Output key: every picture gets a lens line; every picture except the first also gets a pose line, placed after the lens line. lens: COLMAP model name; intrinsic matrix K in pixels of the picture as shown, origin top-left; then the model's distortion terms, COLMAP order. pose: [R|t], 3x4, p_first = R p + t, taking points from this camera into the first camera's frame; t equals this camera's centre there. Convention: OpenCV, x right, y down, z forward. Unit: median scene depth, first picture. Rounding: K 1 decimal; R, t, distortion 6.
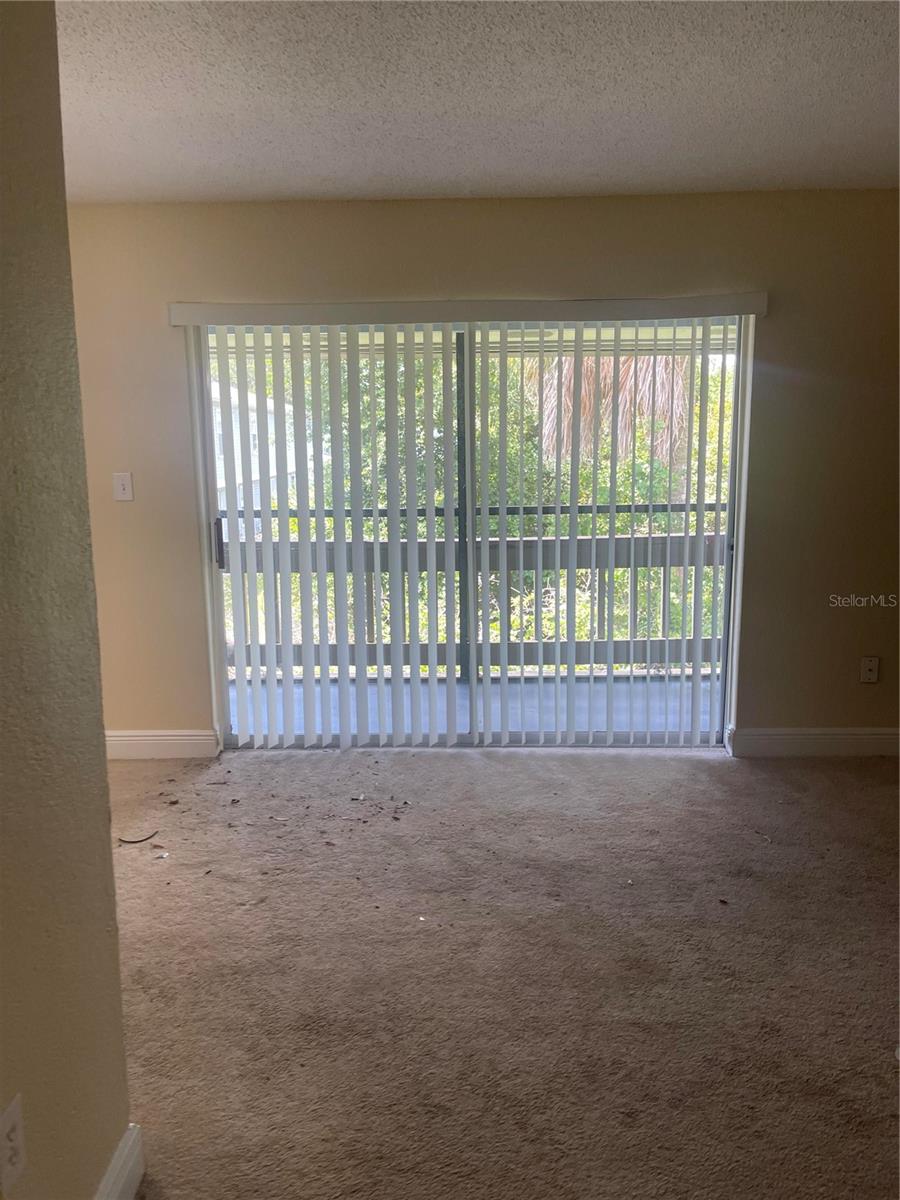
lens RADIAL K [[898.9, 0, 450.0], [0, 898.9, 600.0], [0, 0, 1]] dist [0.000107, -0.001235]
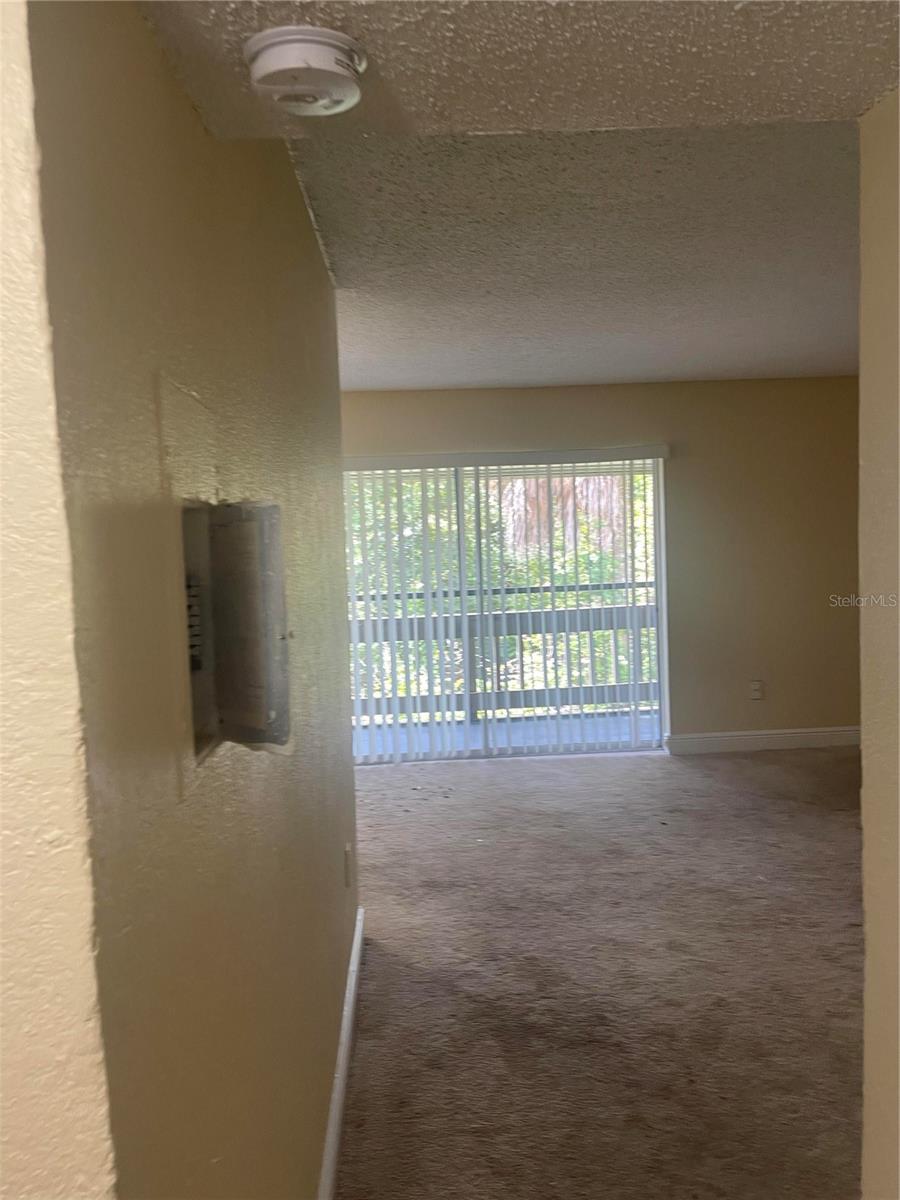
lens RADIAL K [[890.7, 0, 443.3], [0, 890.7, 568.3], [0, 0, 1]] dist [0.084173, -0.130250]
pose [[0.998205, -0.028179, 0.052844, -0.136592], [0.035129, 0.990143, -0.135581, 0.070718], [-0.048503, 0.137194, 0.989356, -0.537250]]
